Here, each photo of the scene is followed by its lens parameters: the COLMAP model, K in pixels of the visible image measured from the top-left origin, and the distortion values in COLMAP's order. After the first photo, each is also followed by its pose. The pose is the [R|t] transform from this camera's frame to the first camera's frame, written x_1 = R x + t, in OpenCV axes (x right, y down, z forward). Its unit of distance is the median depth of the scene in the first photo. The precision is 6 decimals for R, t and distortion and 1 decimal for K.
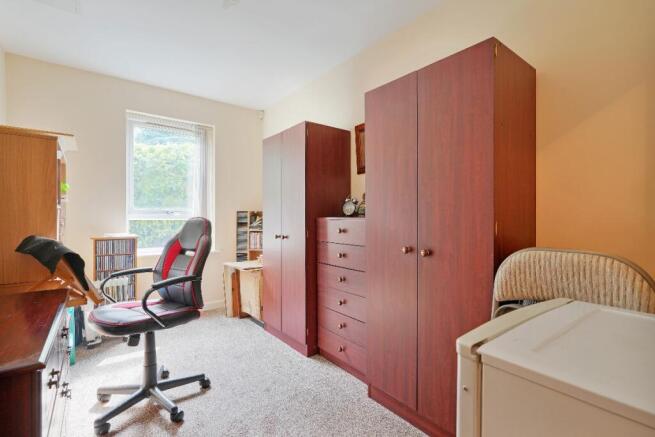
lens RADIAL K [[307.7, 0, 327.9], [0, 307.7, 218.2], [0, 0, 1]] dist [0.002126, 0.000156]
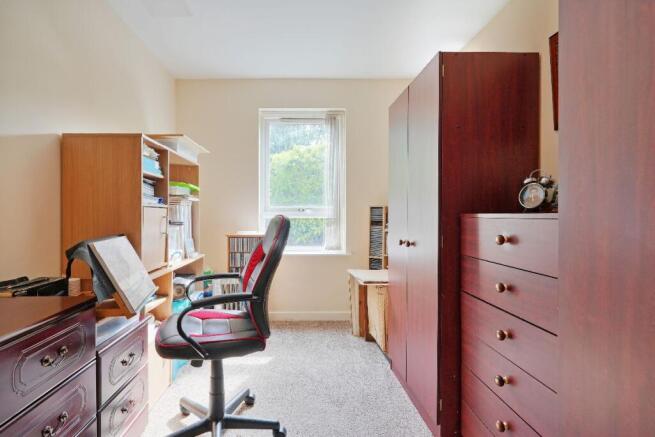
lens RADIAL K [[281.7, 0, 325.2], [0, 281.7, 220.6], [0, 0, 1]] dist [-0.004451, -0.000454]
pose [[0.792363, 0.005556, -0.610025, 0.083597], [0.006659, 0.999820, 0.017756, -0.000762], [0.610014, -0.018131, 0.792183, 0.413550]]
